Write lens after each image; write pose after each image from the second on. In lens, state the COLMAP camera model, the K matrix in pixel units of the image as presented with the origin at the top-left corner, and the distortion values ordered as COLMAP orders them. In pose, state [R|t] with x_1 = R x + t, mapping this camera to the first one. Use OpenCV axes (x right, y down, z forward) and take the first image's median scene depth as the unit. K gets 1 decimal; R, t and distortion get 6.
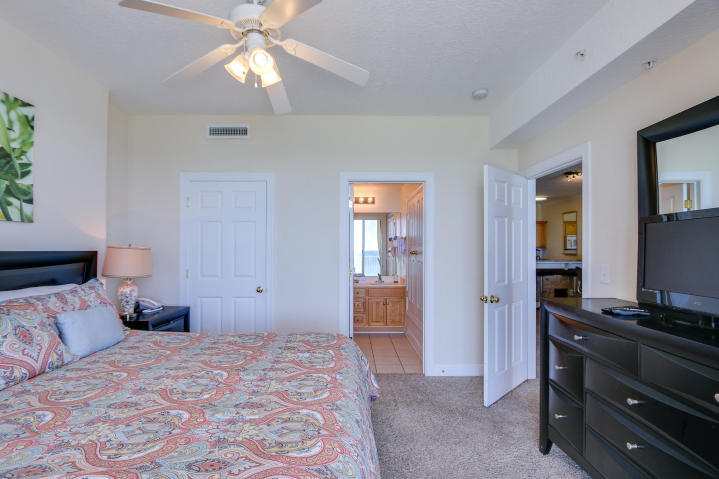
lens RADIAL K [[339.3, 0, 359.5], [0, 339.3, 243.3], [0, 0, 1]] dist [-0.015481, 0.000070]
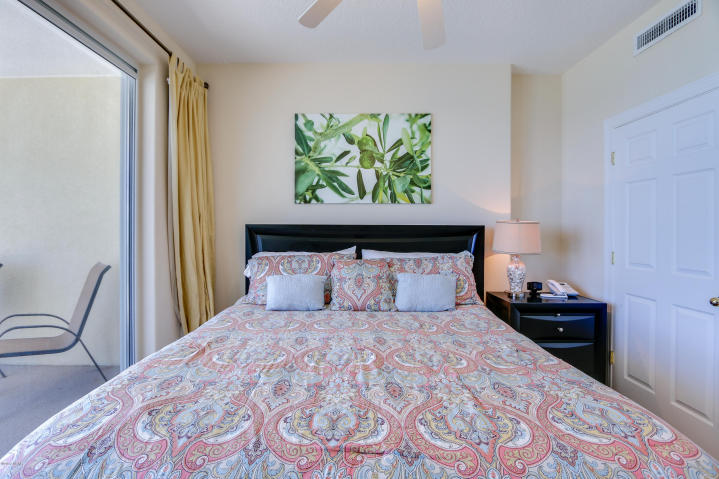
lens RADIAL K [[339.3, 0, 361.4], [0, 339.3, 229.1], [0, 0, 1]] dist [-0.015481, 0.000070]
pose [[-0.008484, -0.001947, -0.999962, 0.351974], [0.008362, 0.999963, -0.002018, 0.038485], [0.999929, -0.008379, -0.008467, 0.751398]]
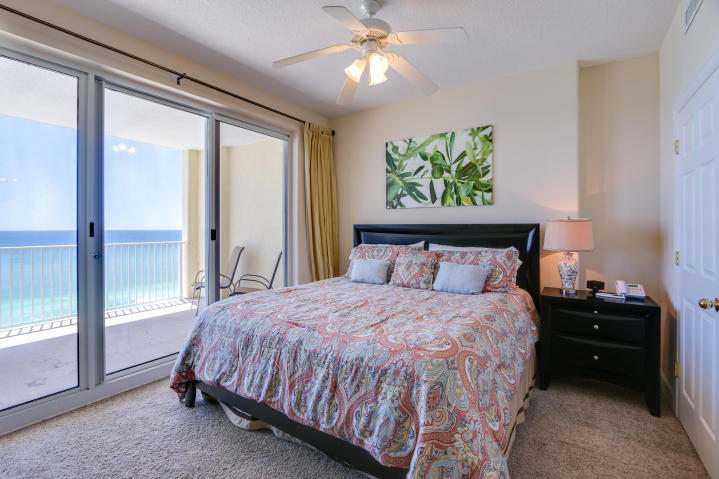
lens RADIAL K [[339.3, 0, 351.9], [0, 339.3, 229.5], [0, 0, 1]] dist [-0.015481, 0.000070]
pose [[-0.581029, 0.001850, -0.813881, 0.604190], [0.007139, 0.999971, -0.002824, 0.047174], [0.813851, -0.007451, -0.581025, 1.387358]]
